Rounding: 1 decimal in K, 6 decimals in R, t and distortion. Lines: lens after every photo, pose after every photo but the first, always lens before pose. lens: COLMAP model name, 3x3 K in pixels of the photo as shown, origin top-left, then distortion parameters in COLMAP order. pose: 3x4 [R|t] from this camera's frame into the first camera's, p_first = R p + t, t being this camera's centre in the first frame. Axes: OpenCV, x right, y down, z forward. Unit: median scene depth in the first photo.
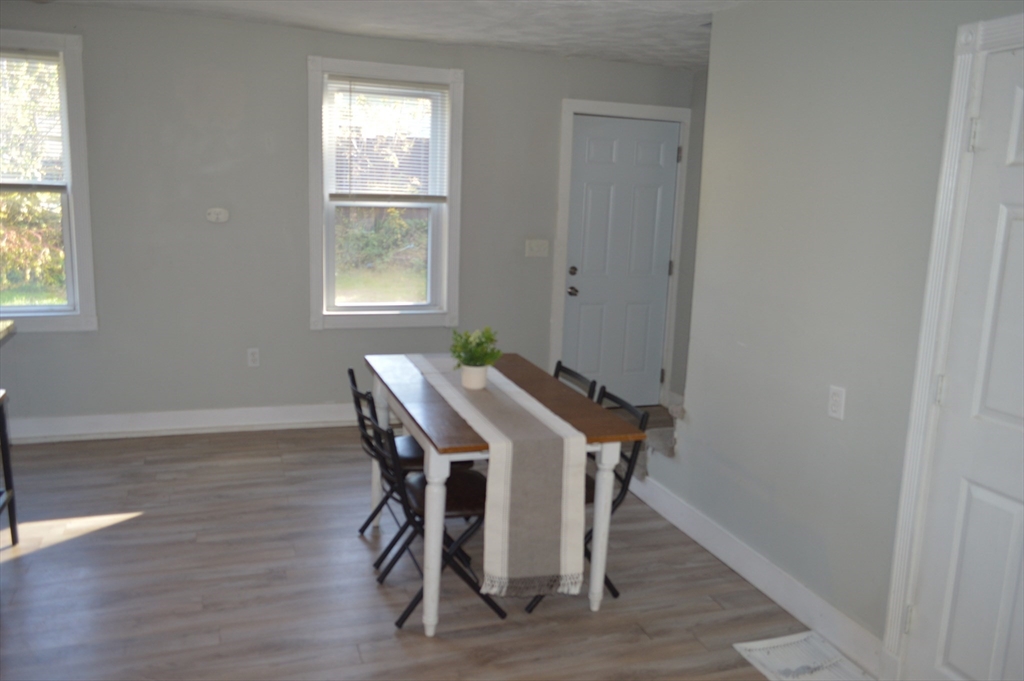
lens RADIAL K [[819.4, 0, 512.0], [0, 819.4, 340.5], [0, 0, 1]] dist [-0.004044, 0.002058]
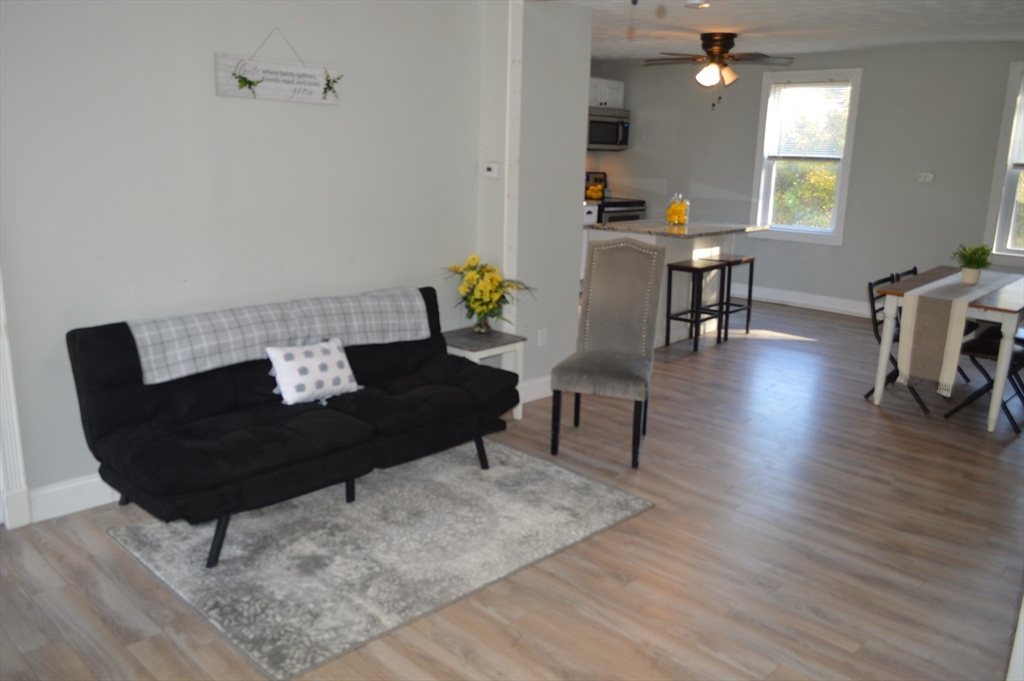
lens RADIAL K [[819.4, 0, 512.0], [0, 819.4, 340.5], [0, 0, 1]] dist [-0.004044, 0.002058]
pose [[0.452506, 0.185679, -0.872216, 0.942212], [-0.171185, 0.977979, 0.119384, 0.127511], [0.875177, 0.095289, 0.474327, -0.491804]]
